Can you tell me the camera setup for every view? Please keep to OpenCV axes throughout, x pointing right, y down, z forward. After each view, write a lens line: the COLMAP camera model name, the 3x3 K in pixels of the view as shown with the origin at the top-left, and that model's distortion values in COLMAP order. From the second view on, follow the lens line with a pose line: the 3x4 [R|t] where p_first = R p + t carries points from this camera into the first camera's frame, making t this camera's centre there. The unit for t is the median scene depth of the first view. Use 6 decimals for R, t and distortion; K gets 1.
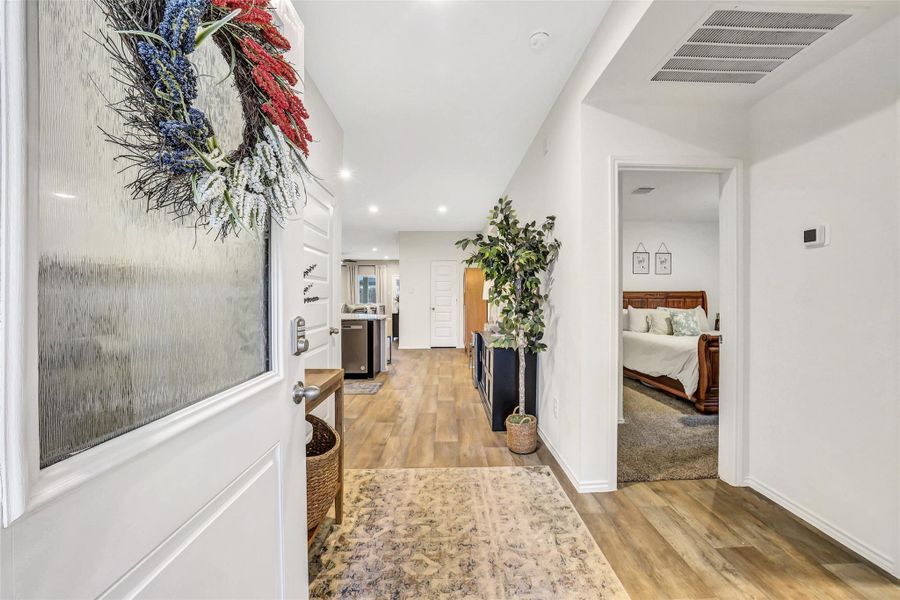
lens RADIAL K [[355.9, 0, 453.5], [0, 355.9, 298.8], [0, 0, 1]] dist [-0.032718, 0.006624]
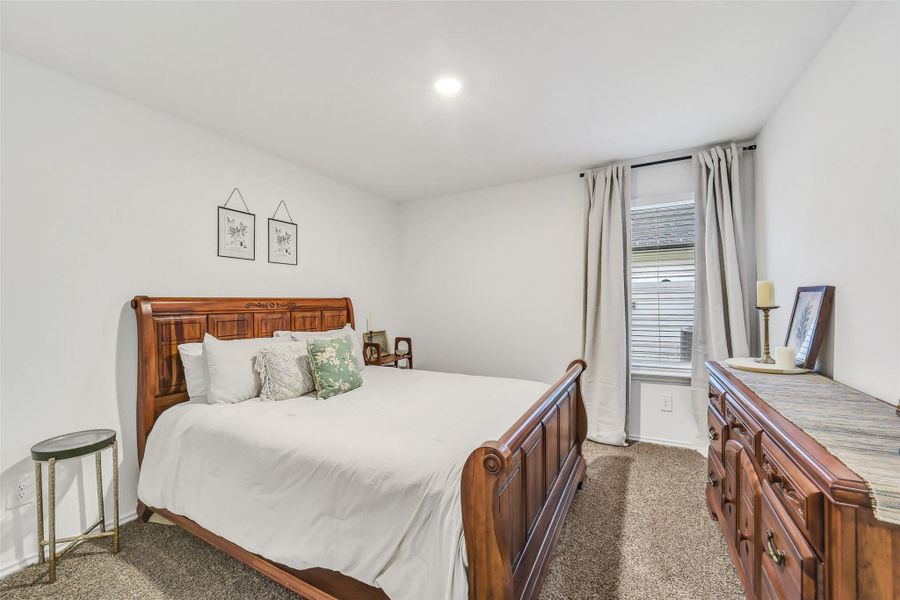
lens RADIAL K [[355.9, 0, 454.5], [0, 355.9, 299.5], [0, 0, 1]] dist [-0.032718, 0.006624]
pose [[0.494588, 0.004002, 0.869119, 0.295588], [0.018722, 0.999708, -0.015258, -0.007070], [-0.868926, 0.023818, 0.494368, 0.570727]]
